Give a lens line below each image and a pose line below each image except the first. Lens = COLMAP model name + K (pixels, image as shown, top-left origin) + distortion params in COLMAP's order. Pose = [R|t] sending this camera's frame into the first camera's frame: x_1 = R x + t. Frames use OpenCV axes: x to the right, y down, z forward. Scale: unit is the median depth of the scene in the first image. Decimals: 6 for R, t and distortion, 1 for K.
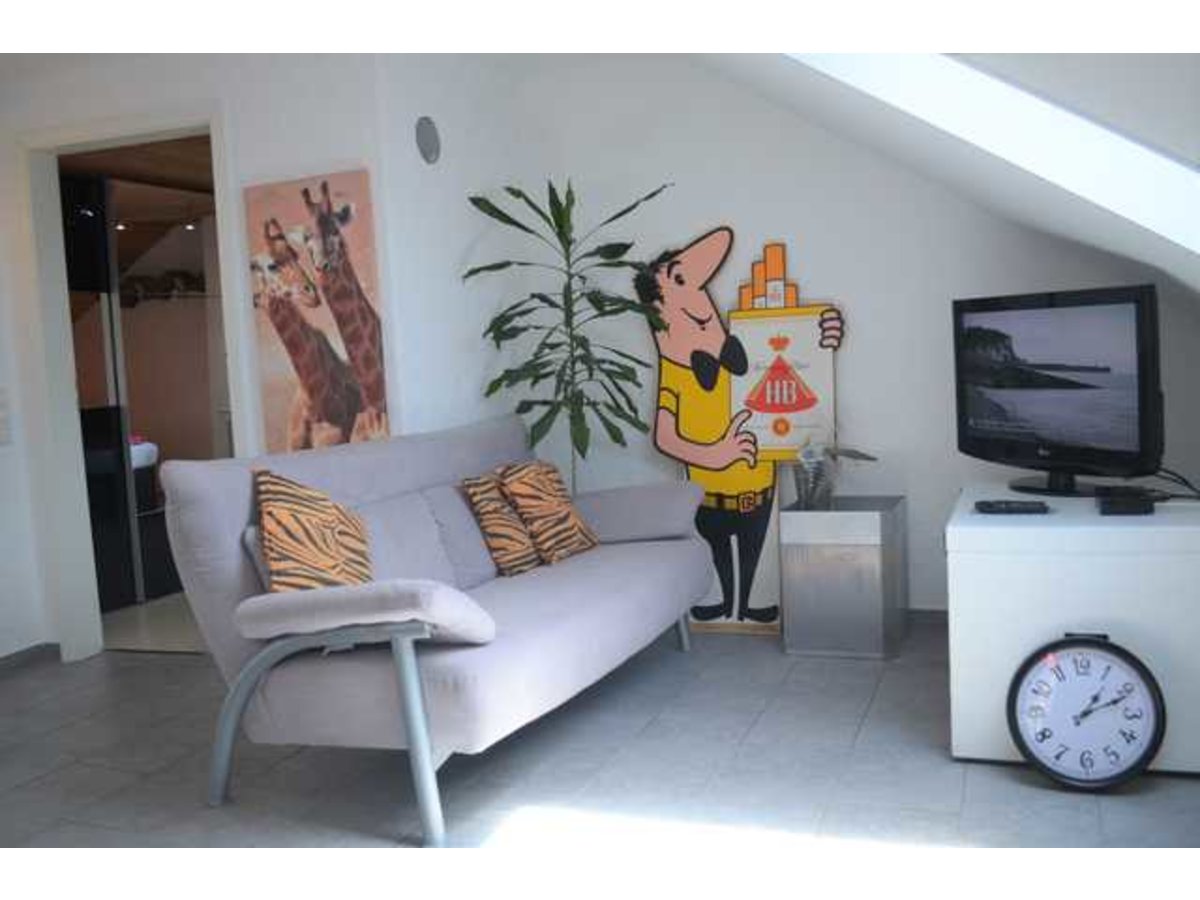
lens RADIAL K [[1101.2, 0, 600.0], [0, 1101.2, 450.0], [0, 0, 1]] dist [-0.050858, 0.002290]
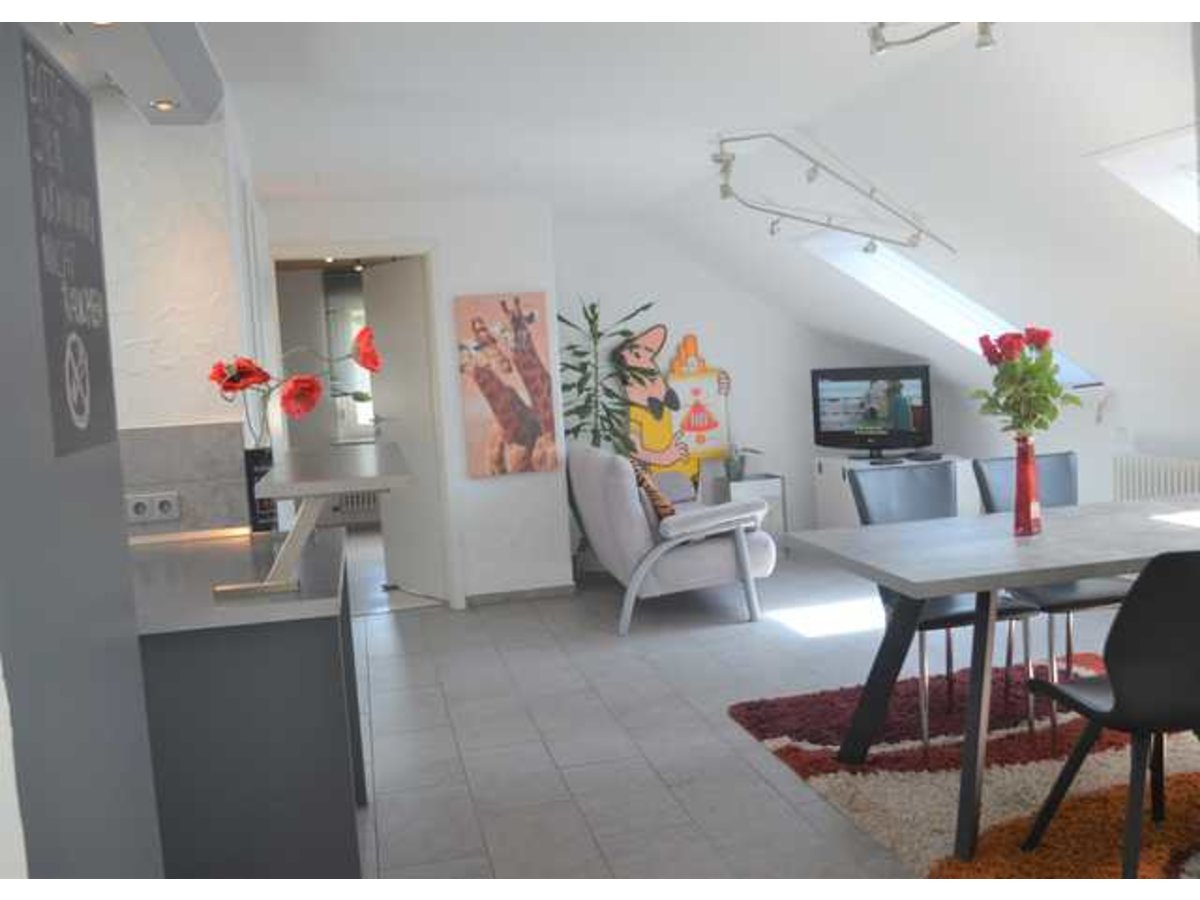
lens RADIAL K [[1101.2, 0, 600.0], [0, 1101.2, 450.0], [0, 0, 1]] dist [-0.050858, 0.002290]
pose [[0.838517, -0.039087, 0.543471, -1.028009], [0.060824, 0.997904, -0.022074, 0.027829], [-0.541470, 0.051566, 0.839137, -0.434951]]
